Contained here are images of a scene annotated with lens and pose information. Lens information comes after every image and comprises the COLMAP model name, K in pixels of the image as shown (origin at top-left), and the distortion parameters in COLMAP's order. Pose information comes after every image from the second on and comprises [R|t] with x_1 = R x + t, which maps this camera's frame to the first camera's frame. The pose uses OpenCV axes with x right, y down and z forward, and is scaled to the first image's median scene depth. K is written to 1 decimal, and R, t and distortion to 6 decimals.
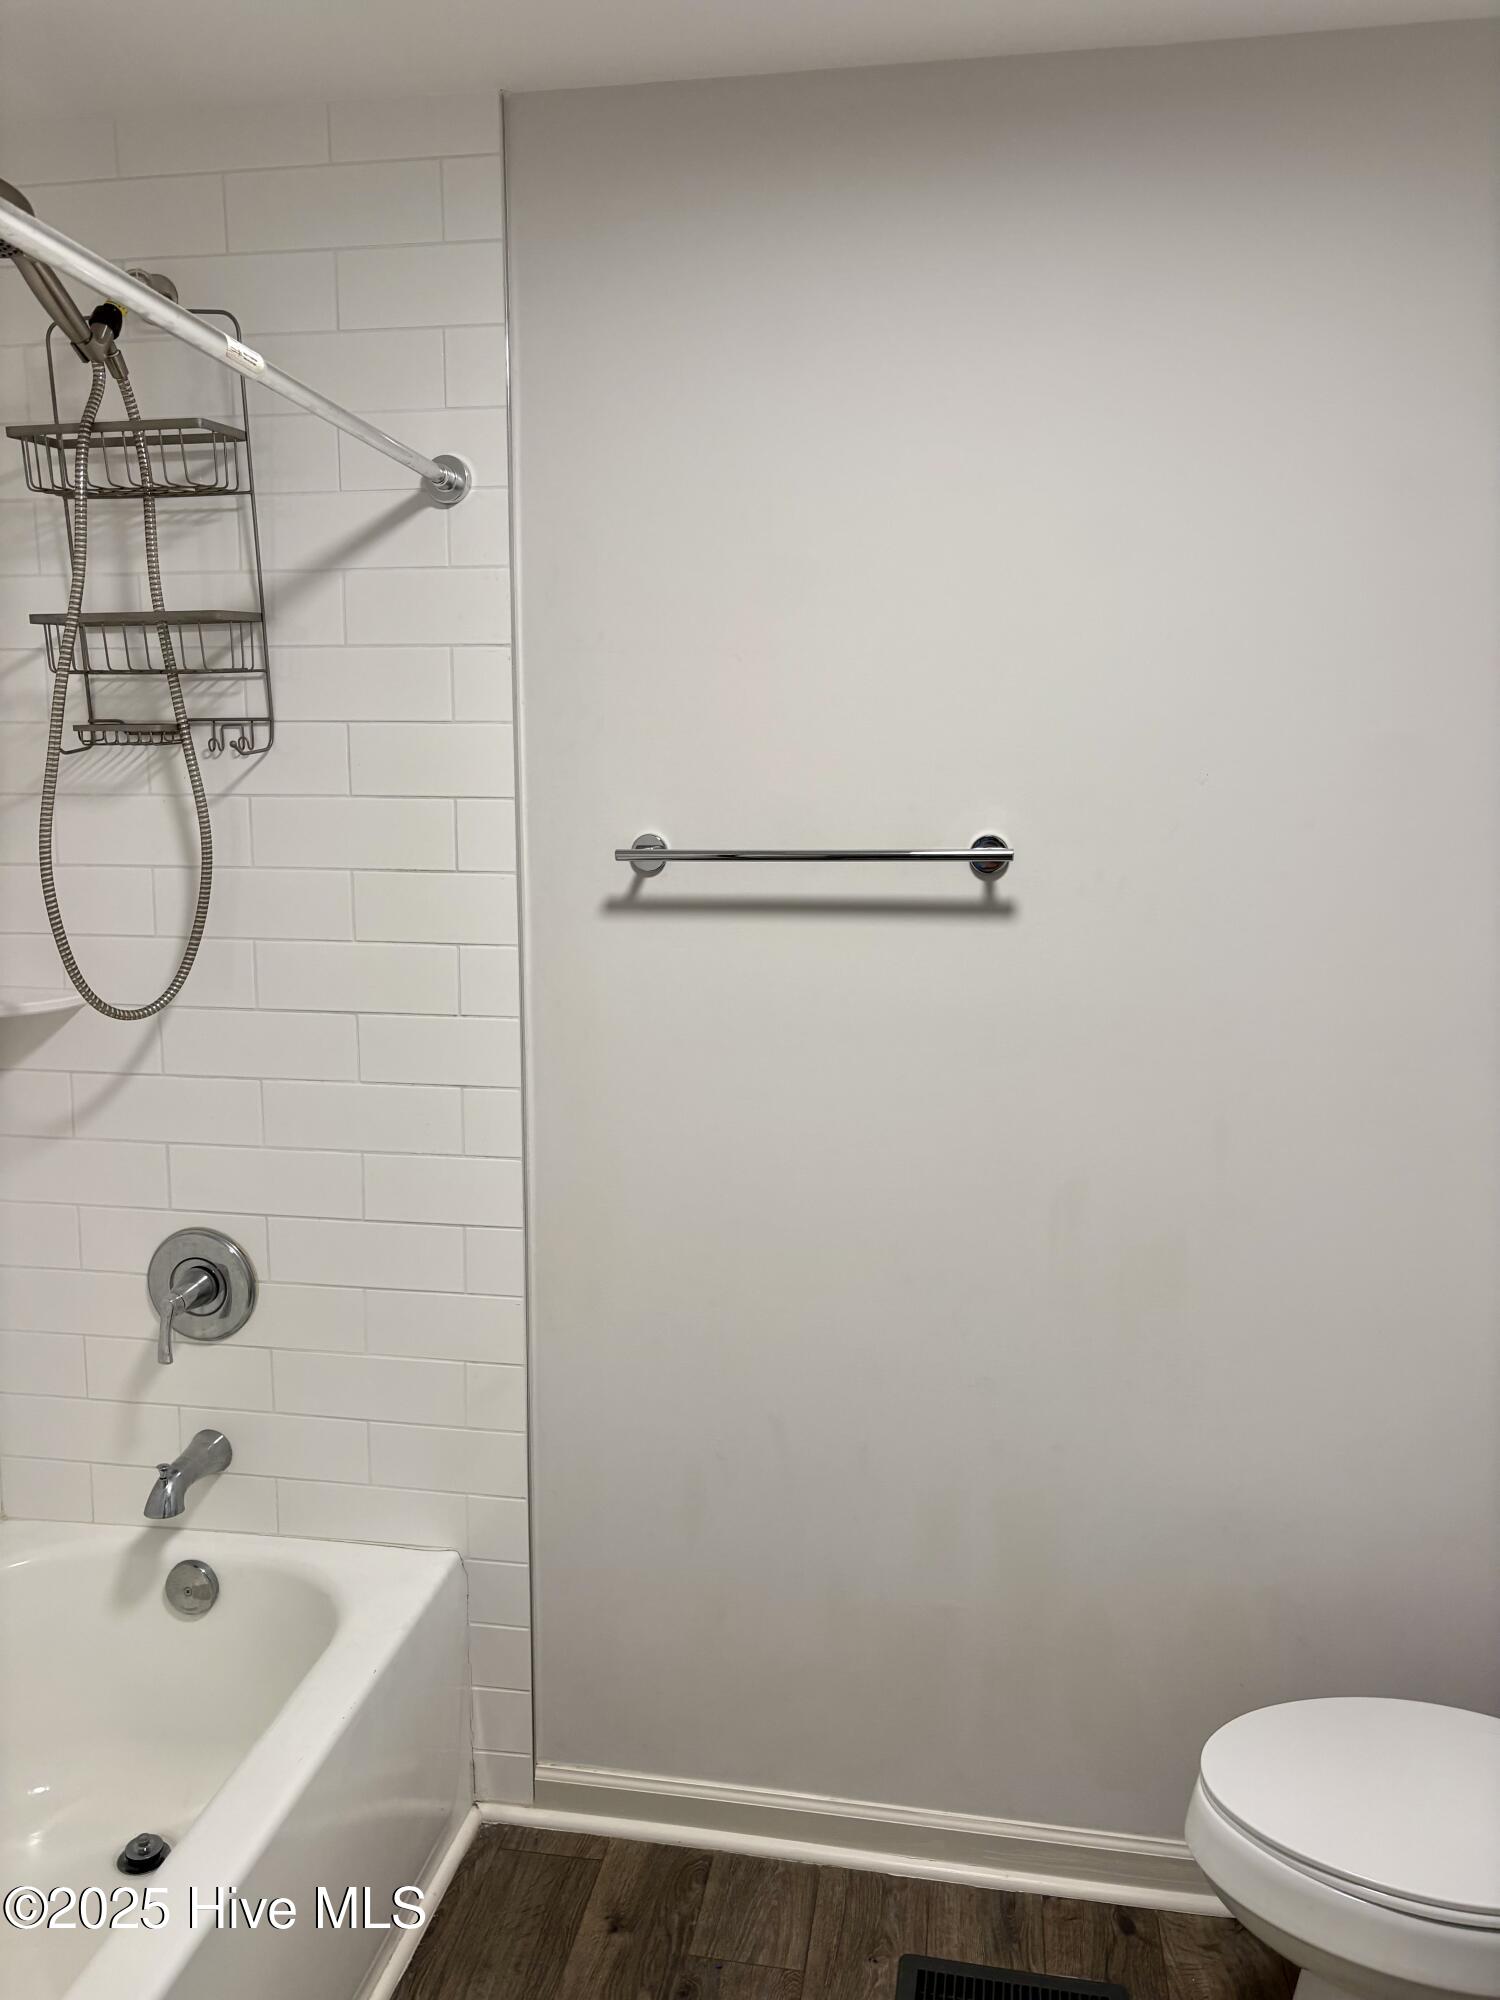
lens RADIAL K [[1489.4, 0, 750.0], [0, 1489.4, 1000.0], [0, 0, 1]] dist [0.079706, -0.084932]
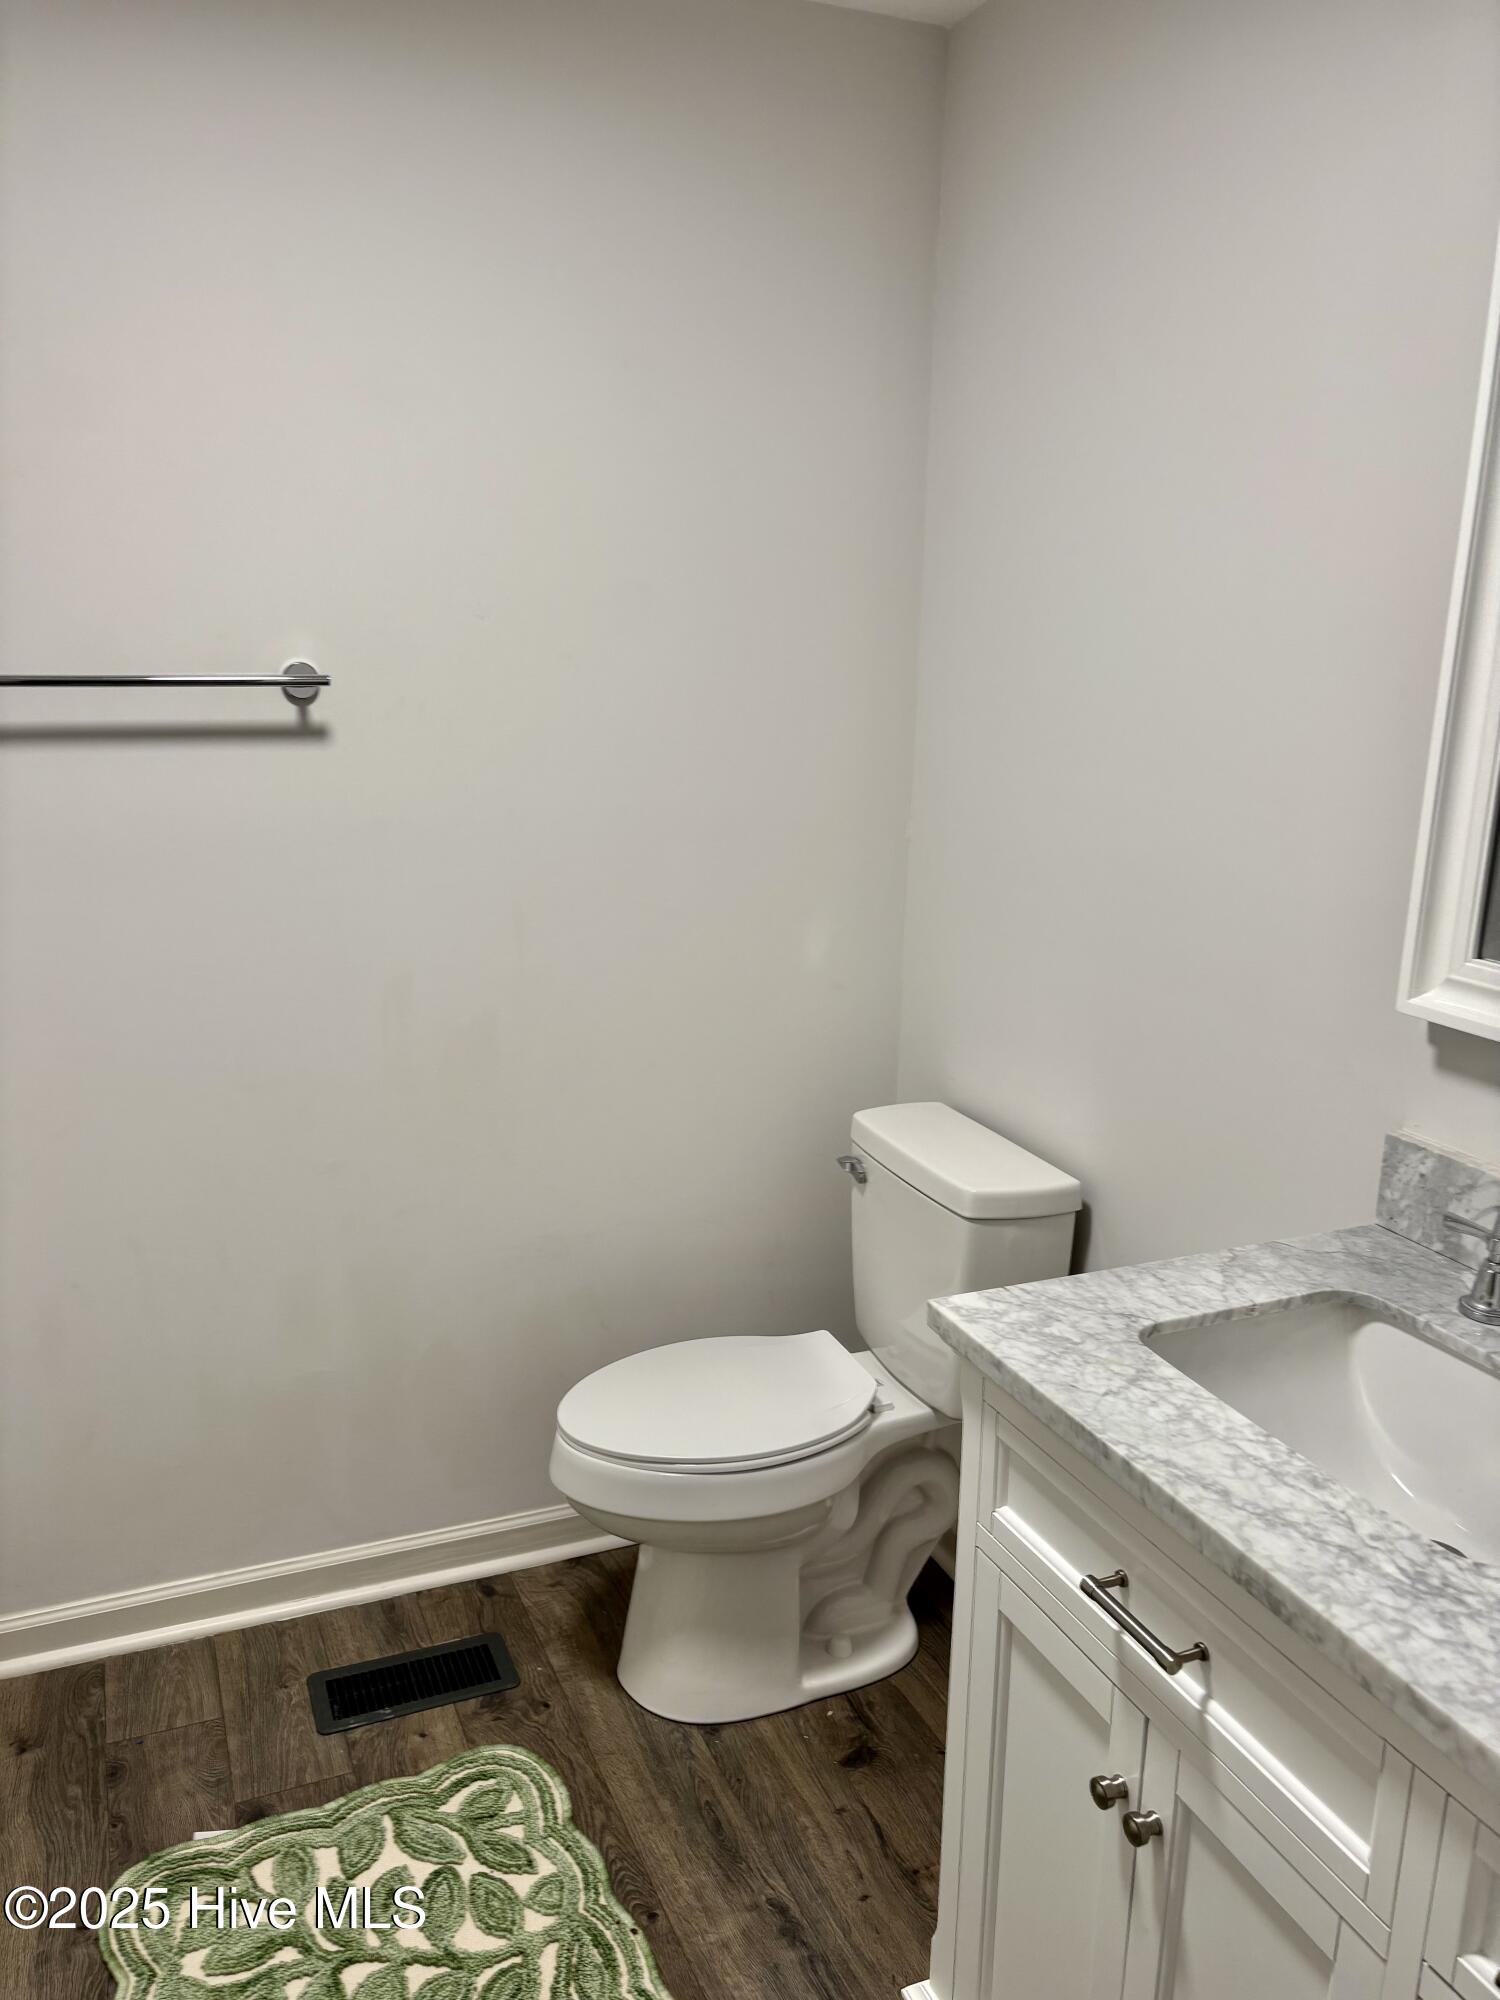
lens RADIAL K [[1542.5, 0, 750.0], [0, 1542.5, 1000.0], [0, 0, 1]] dist [0.115733, -0.002365]
pose [[0.853948, -0.119375, 0.506481, -0.155477], [0.065189, 0.990204, 0.123475, 0.011389], [-0.516259, -0.072424, 0.853365, -0.135387]]
